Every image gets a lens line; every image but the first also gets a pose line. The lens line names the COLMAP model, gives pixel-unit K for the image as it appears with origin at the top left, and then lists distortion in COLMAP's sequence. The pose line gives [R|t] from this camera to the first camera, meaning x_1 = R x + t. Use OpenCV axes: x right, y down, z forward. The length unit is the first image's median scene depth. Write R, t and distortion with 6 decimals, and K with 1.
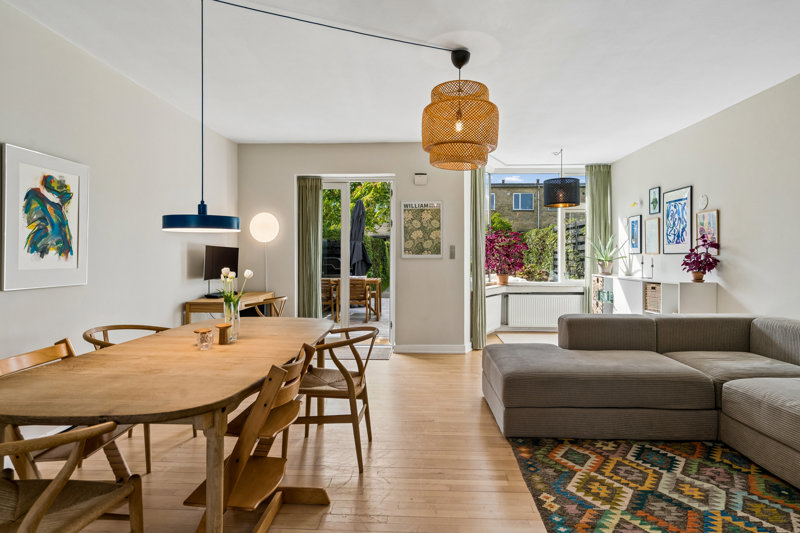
lens RADIAL K [[439.4, 0, 397.1], [0, 439.4, 257.8], [0, 0, 1]] dist [0.003594, 0.003168]
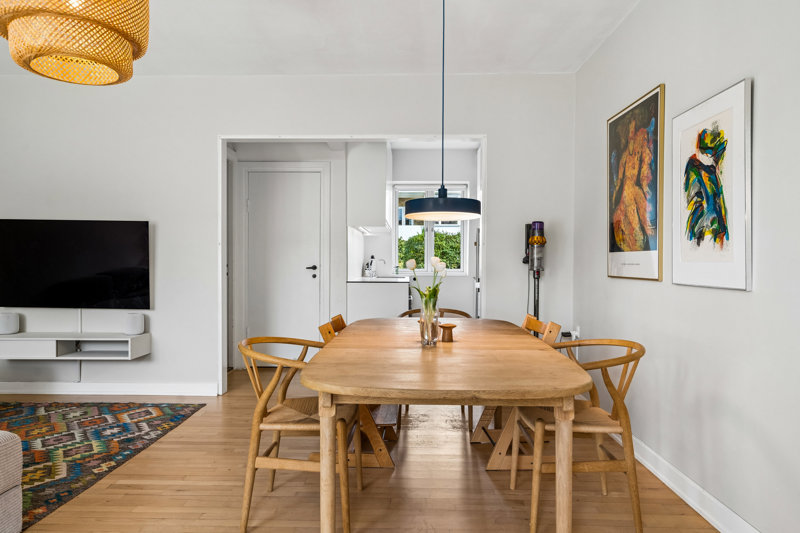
lens RADIAL K [[521.3, 0, 396.0], [0, 521.3, 267.9], [0, 0, 1]] dist [-0.010948, 0.002353]
pose [[-0.999547, -0.008248, -0.028931, -0.172171], [-0.008799, 0.999782, 0.018958, 0.016111], [0.028769, 0.019204, -0.999402, 1.180355]]
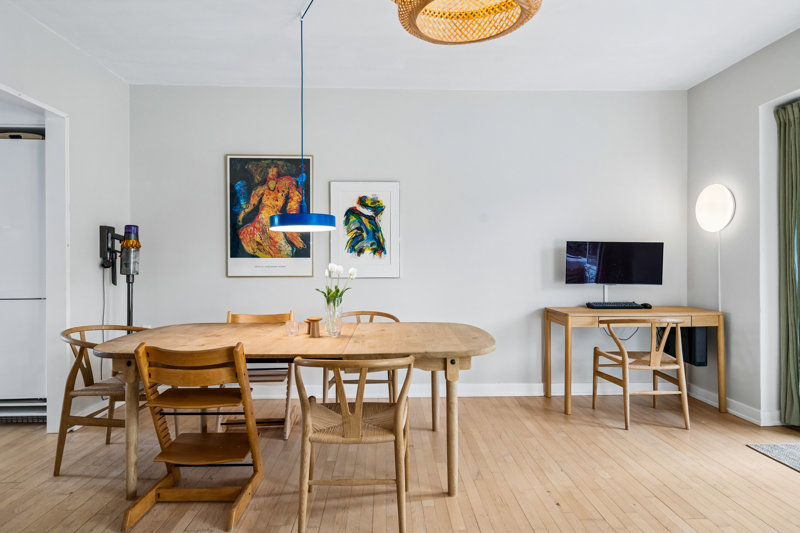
lens RADIAL K [[439.4, 0, 387.8], [0, 439.4, 261.2], [0, 0, 1]] dist [0.003594, 0.003168]
pose [[0.057754, -0.006059, -0.998312, 0.372586], [-0.002950, 0.999976, -0.006240, 0.015608], [0.998327, 0.003306, 0.057734, 0.641714]]
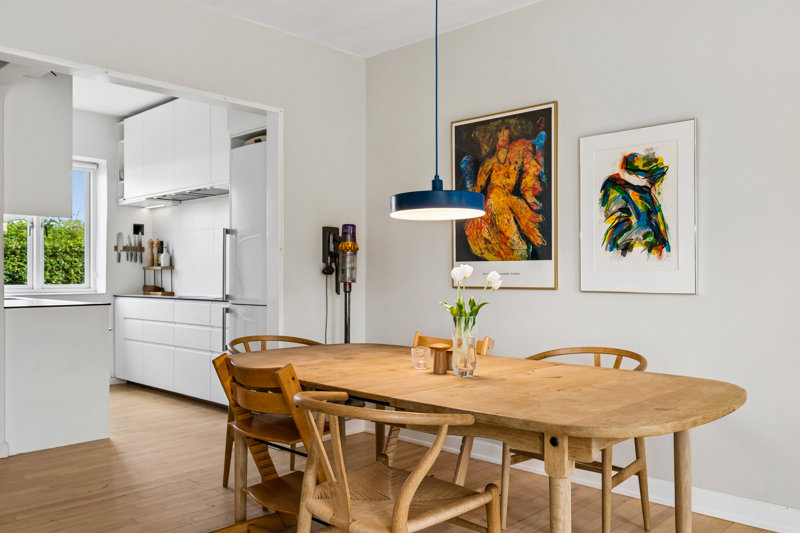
lens RADIAL K [[636.8, 0, 395.4], [0, 636.8, 270.0], [0, 0, 1]] dist [0.009839, 0.001461]
pose [[-0.658504, -0.011141, -0.752495, 0.239019], [-0.007681, 0.999938, -0.008082, 0.024705], [0.752538, 0.000458, -0.658549, 0.929773]]
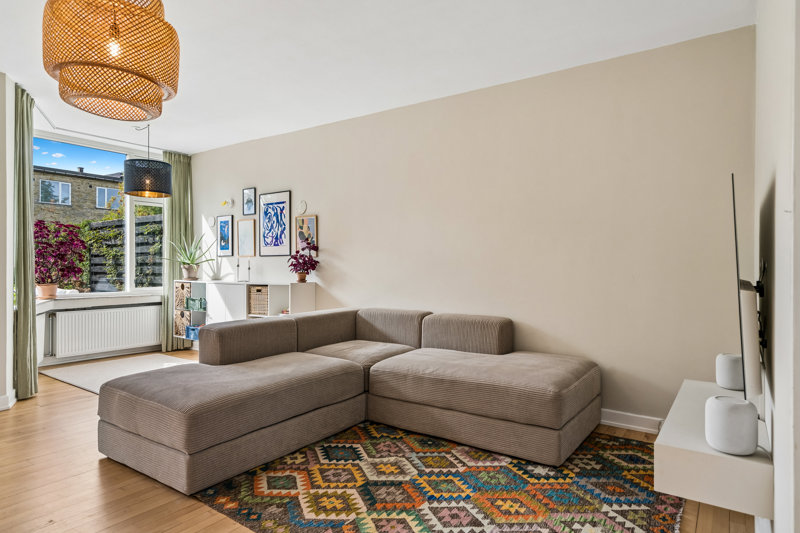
lens RADIAL K [[483.5, 0, 405.5], [0, 483.5, 264.4], [0, 0, 1]] dist [0.014653, -0.006106]
pose [[0.529011, 0.001661, 0.848613, -0.172399], [0.003159, 0.999987, -0.003926, 0.017943], [-0.848609, 0.004757, 0.528999, 0.180132]]
